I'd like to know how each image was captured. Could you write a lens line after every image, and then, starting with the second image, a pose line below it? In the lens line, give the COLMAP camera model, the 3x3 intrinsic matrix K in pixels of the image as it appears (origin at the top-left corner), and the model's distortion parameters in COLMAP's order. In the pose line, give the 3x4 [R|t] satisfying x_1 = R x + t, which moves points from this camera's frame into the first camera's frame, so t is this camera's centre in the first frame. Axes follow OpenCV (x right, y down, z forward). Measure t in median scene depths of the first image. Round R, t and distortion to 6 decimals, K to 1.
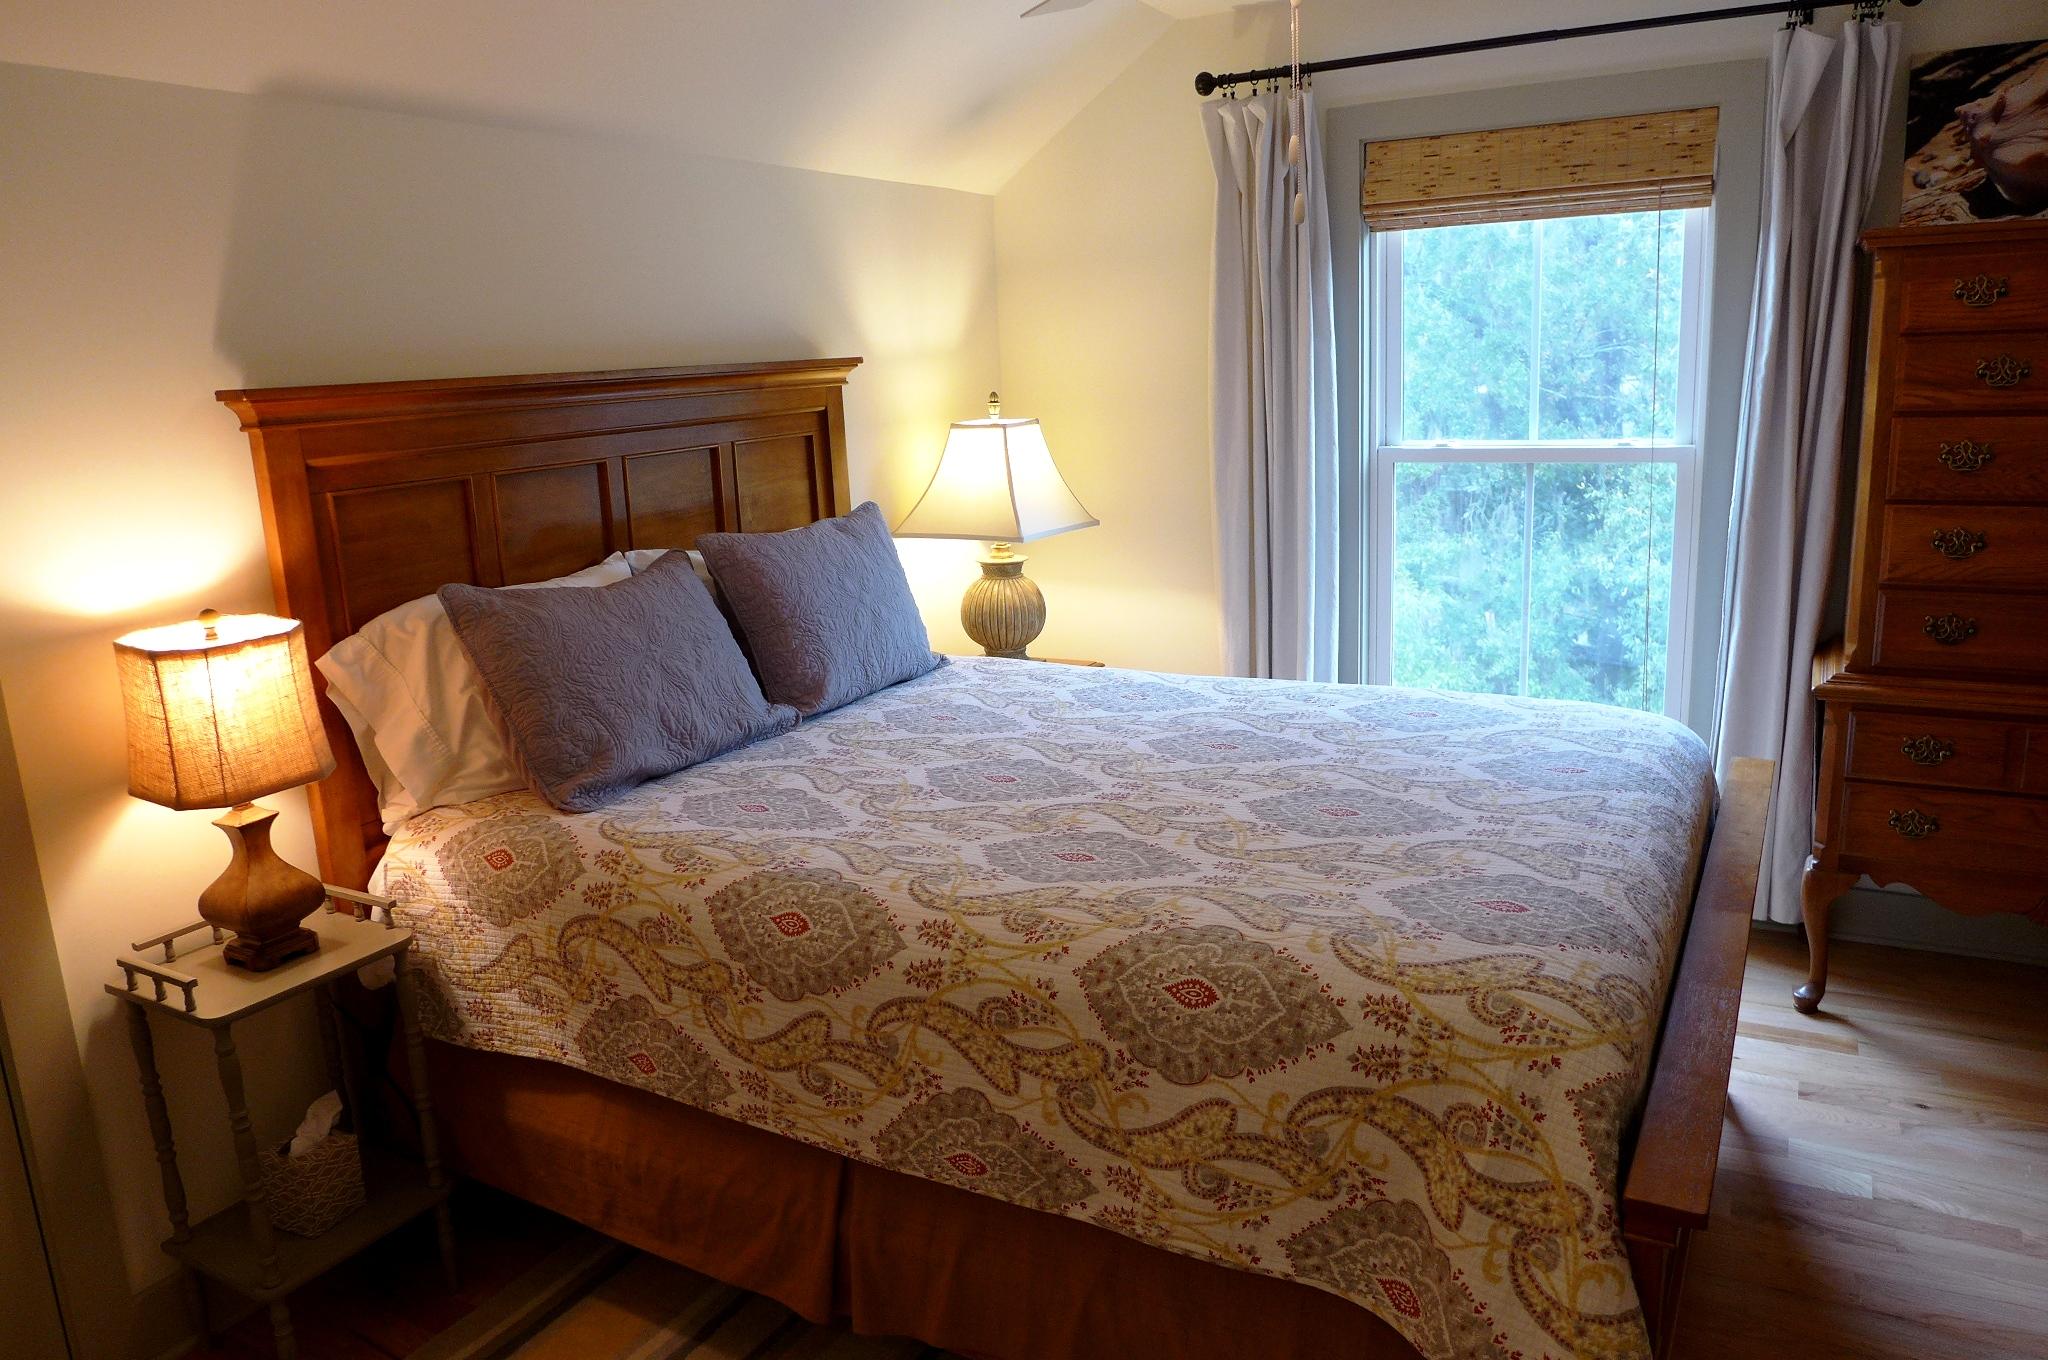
lens RADIAL K [[1417.0, 0, 1006.2], [0, 1417.0, 680.4], [0, 0, 1]] dist [-0.052649, 0.013796]
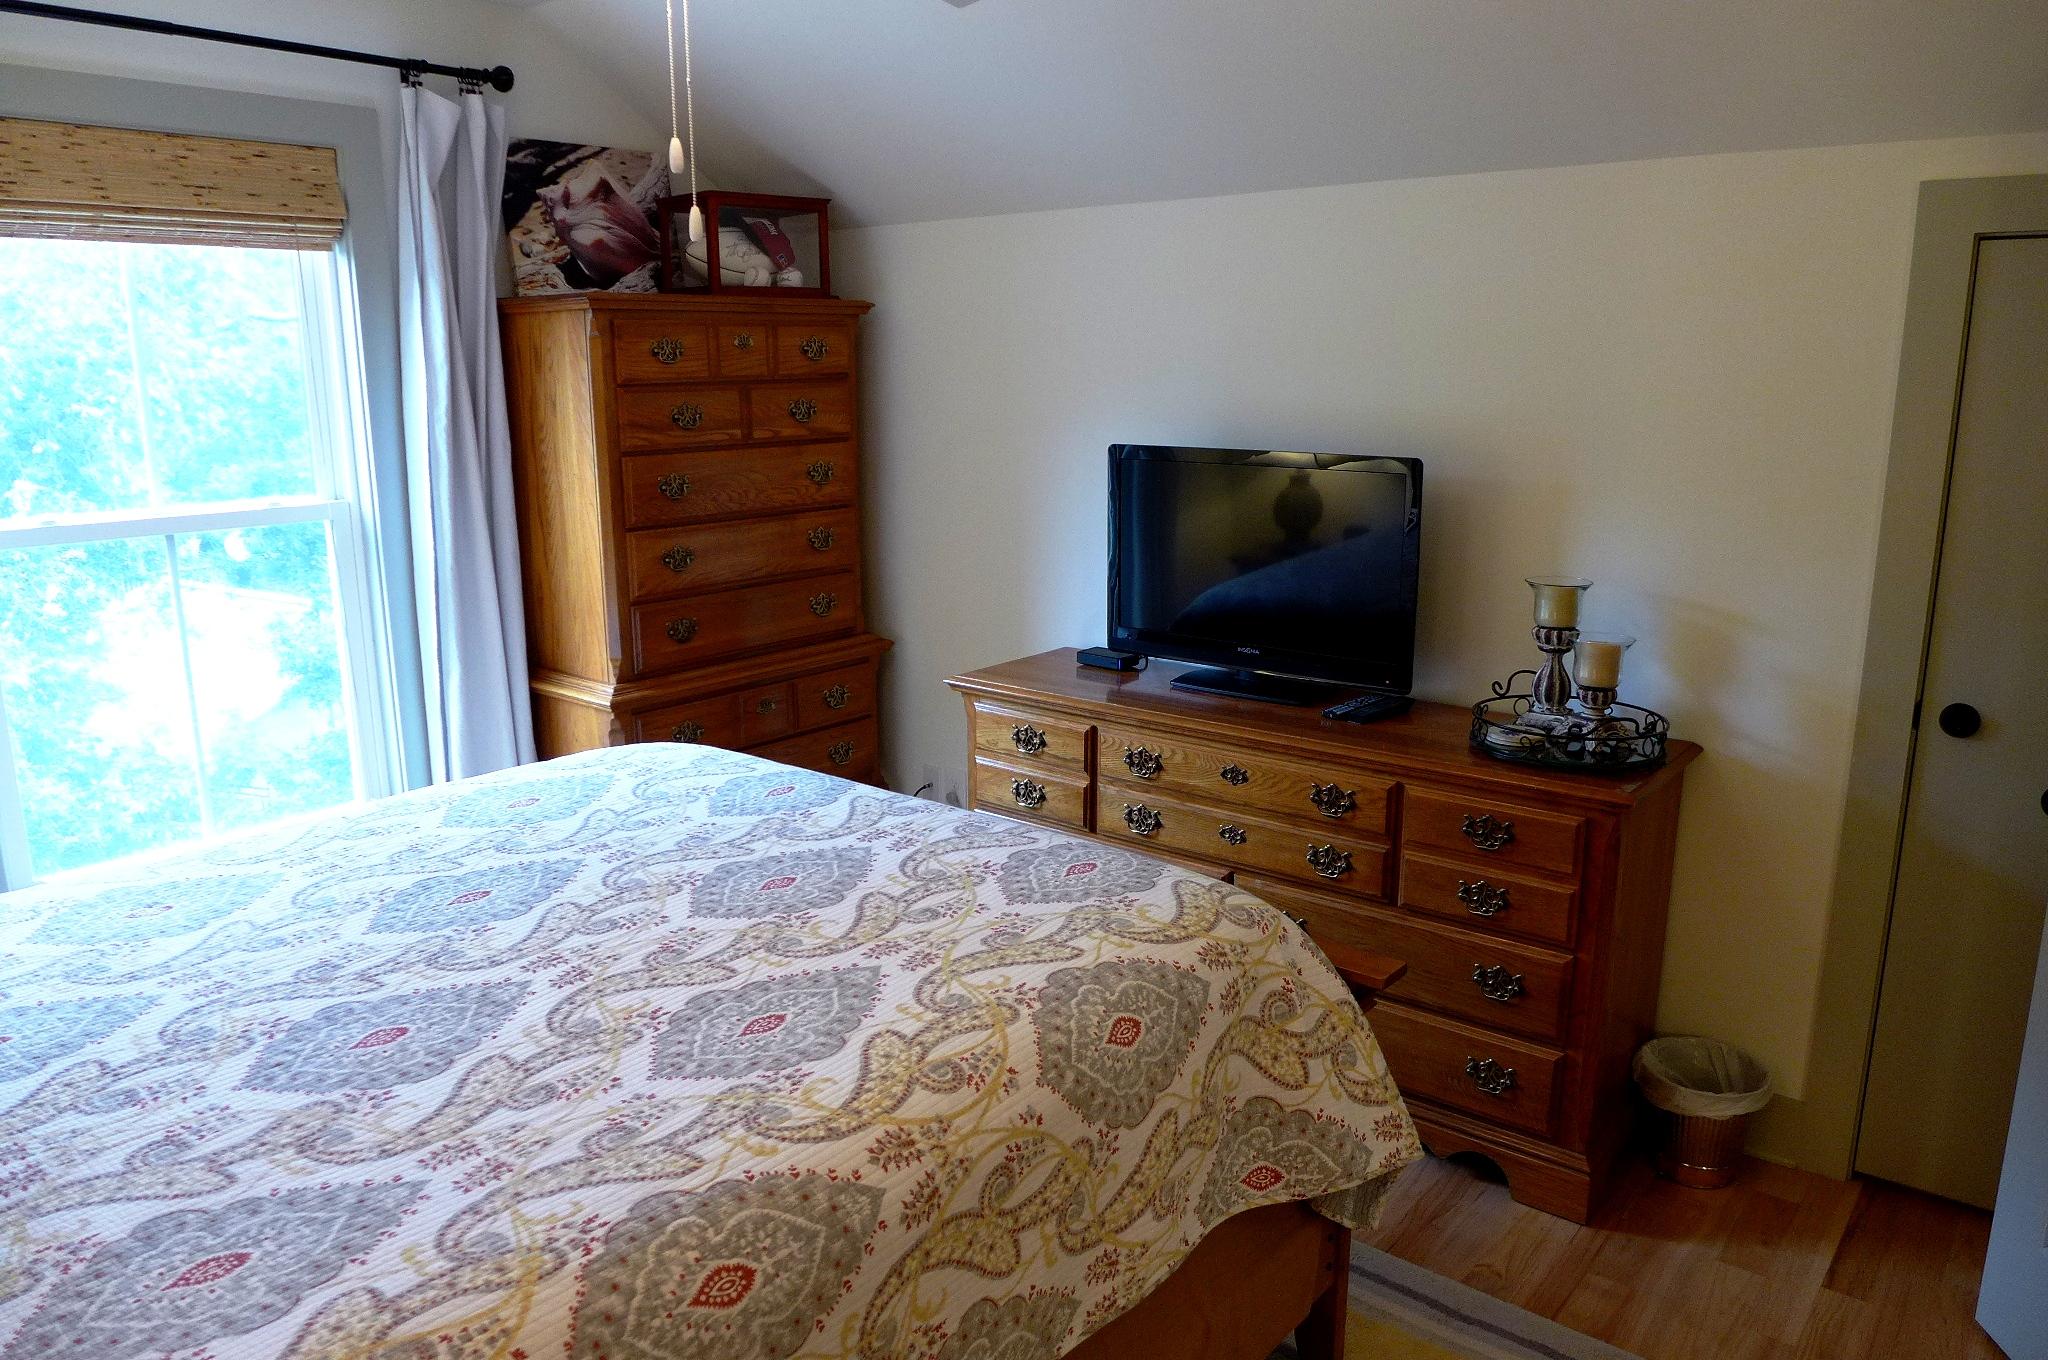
lens RADIAL K [[1417.0, 0, 1006.2], [0, 1417.0, 680.4], [0, 0, 1]] dist [-0.052649, 0.013796]
pose [[0.184373, -0.170265, 0.967996, -0.563038], [0.216337, 0.967757, 0.129017, -0.113029], [-0.958752, 0.185626, 0.215263, 0.584683]]
